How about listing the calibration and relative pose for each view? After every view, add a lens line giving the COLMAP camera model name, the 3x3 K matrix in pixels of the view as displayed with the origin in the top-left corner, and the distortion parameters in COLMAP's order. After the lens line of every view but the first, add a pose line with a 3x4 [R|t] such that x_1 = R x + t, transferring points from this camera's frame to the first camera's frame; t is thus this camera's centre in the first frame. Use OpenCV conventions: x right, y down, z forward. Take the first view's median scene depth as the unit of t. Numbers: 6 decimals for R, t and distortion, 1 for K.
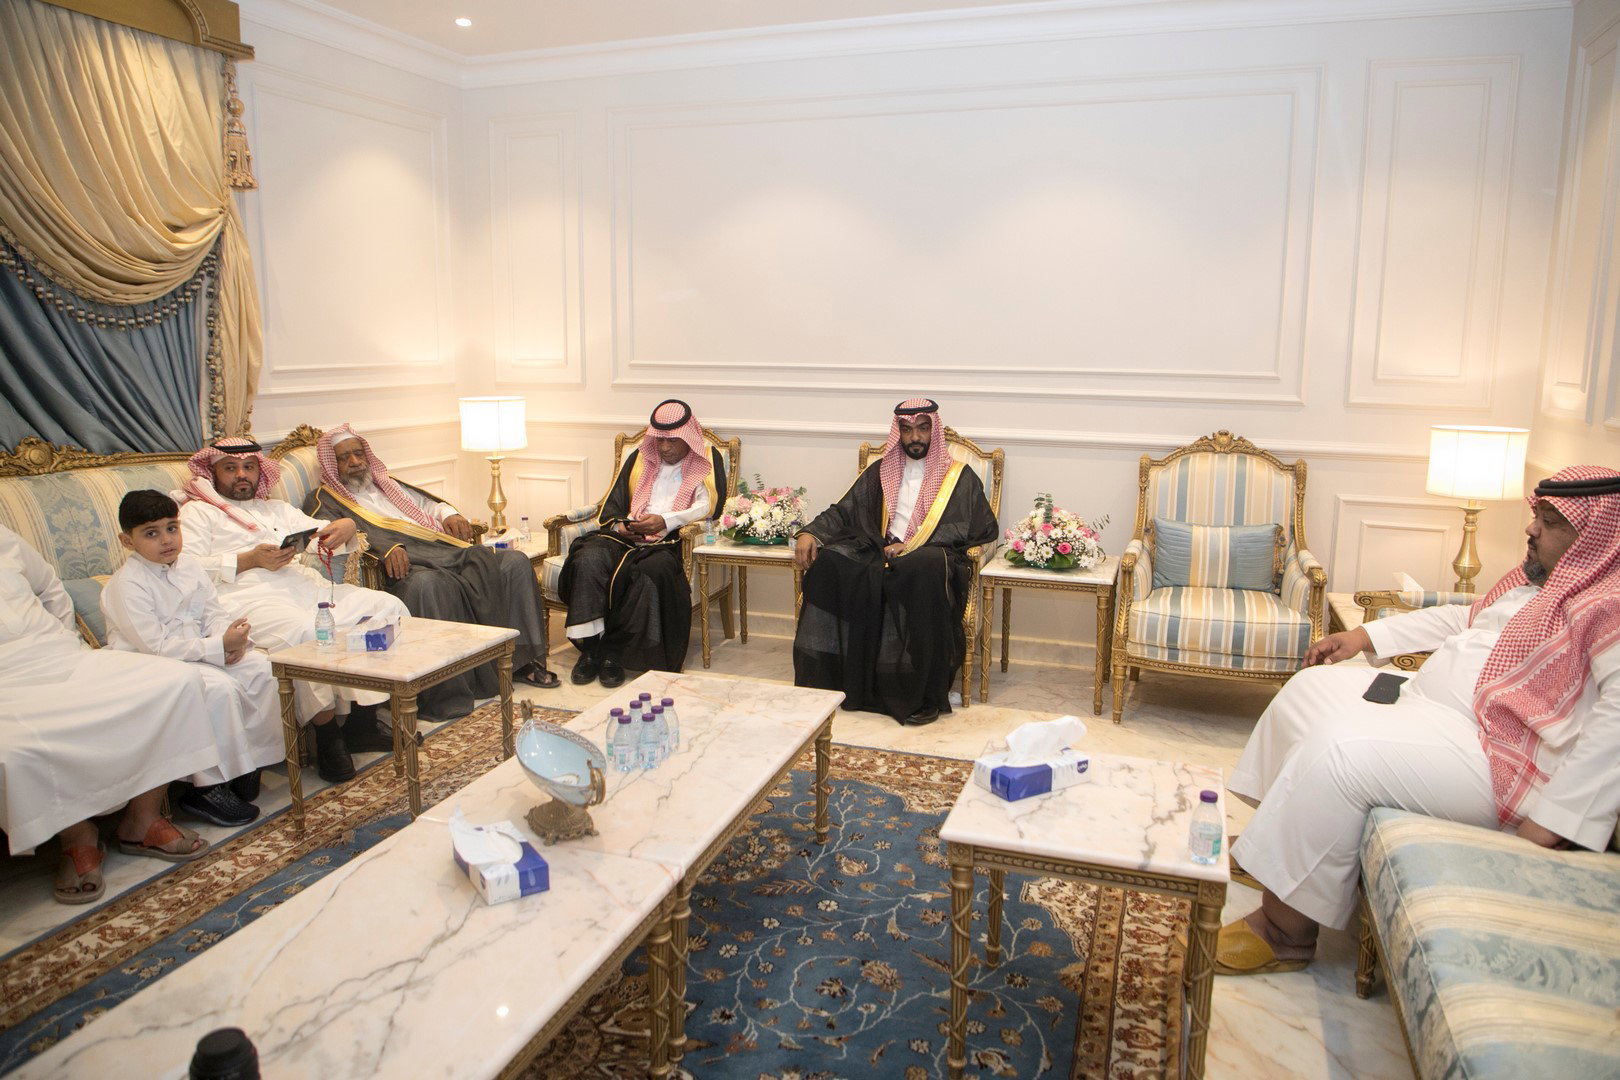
lens RADIAL K [[1107.9, 0, 810.6], [0, 1107.9, 514.1], [0, 0, 1]] dist [-0.074448, 0.045206]
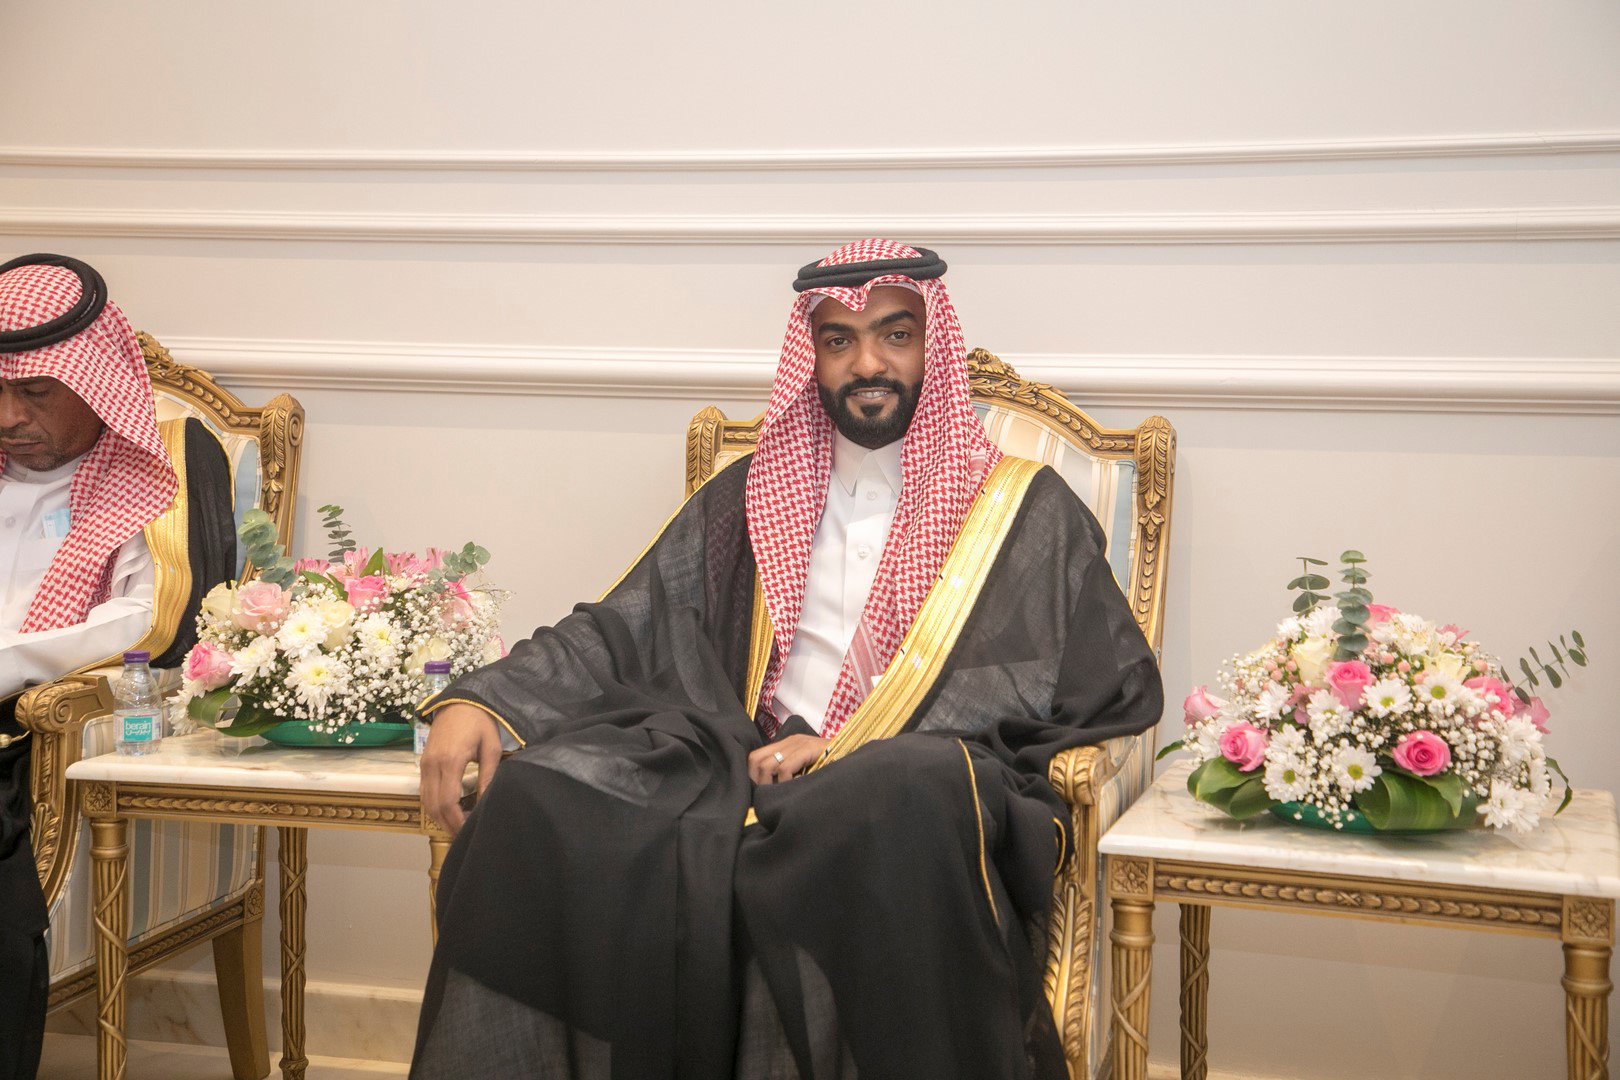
lens RADIAL K [[2364.4, 0, 812.5], [0, 2364.4, 537.2], [0, 0, 1]] dist [0.188633, 0.006931]
pose [[0.999118, 0.004414, 0.041758, 0.064538], [-0.001087, 0.996845, -0.079368, 0.026505], [-0.041976, 0.079252, 0.995970, 0.460093]]
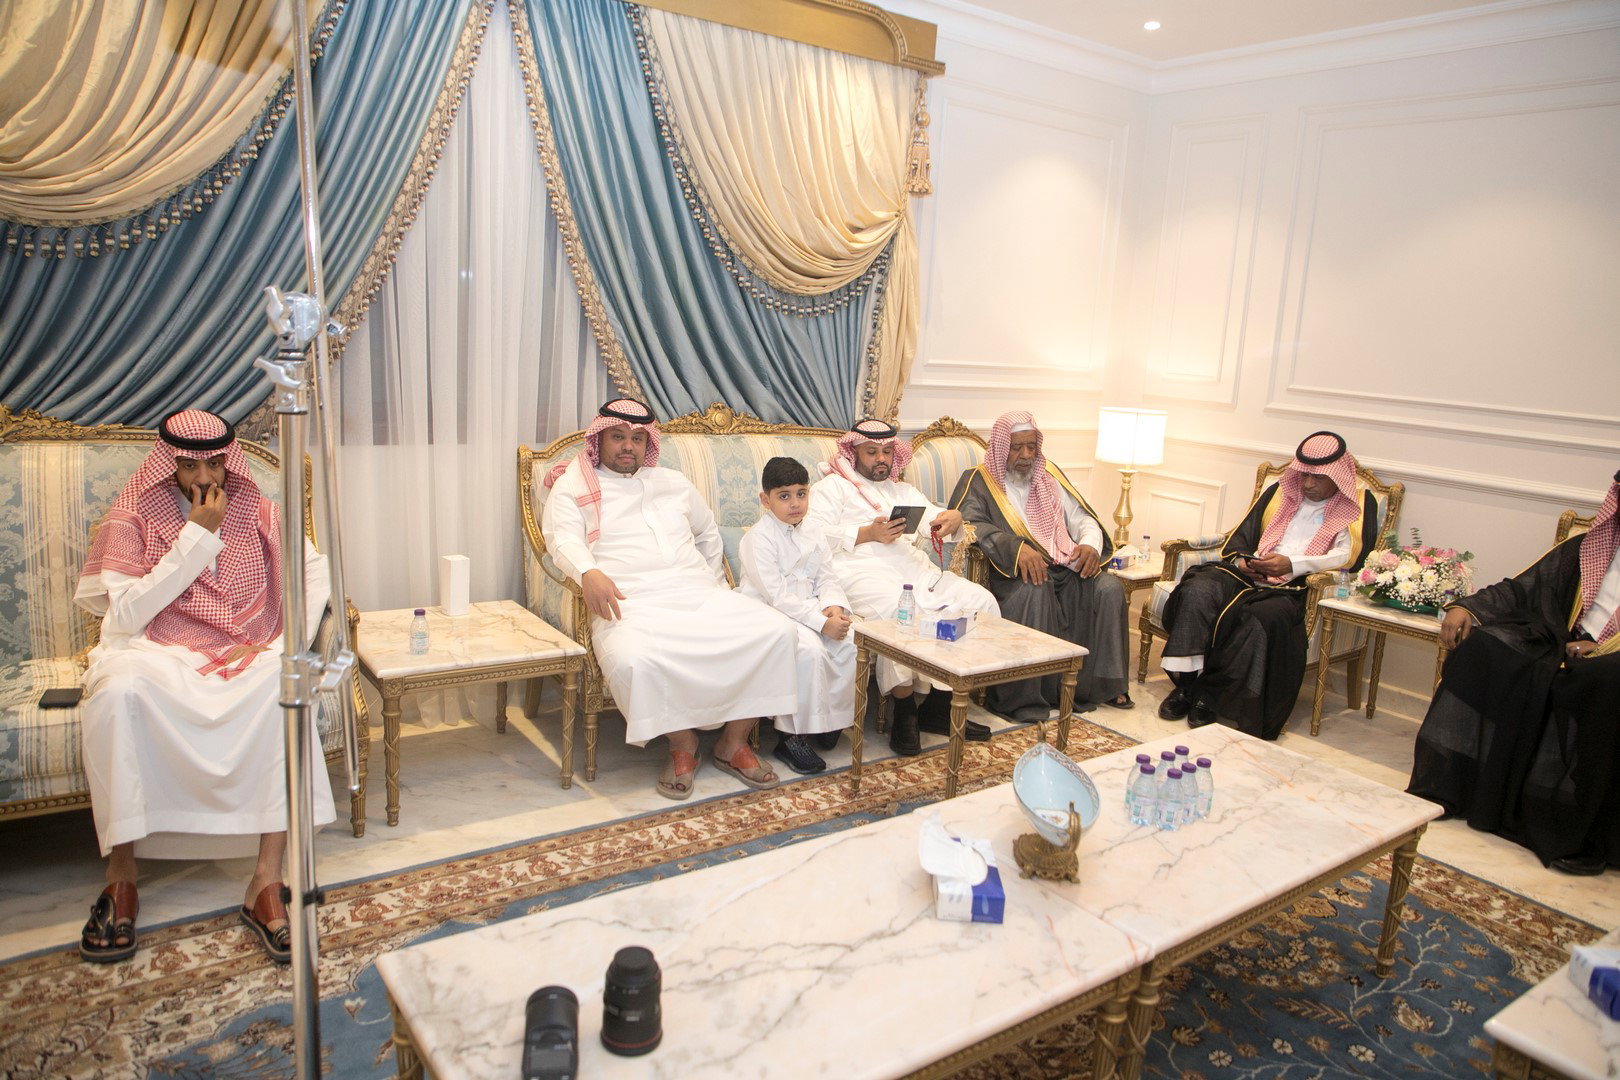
lens RADIAL K [[1107.9, 0, 810.6], [0, 1107.9, 514.1], [0, 0, 1]] dist [-0.074448, 0.045206]
pose [[0.813911, 0.145588, -0.562453, 0.052911], [-0.151497, 0.987785, 0.036456, -0.008399], [0.560890, 0.055538, 0.826025, 0.050044]]
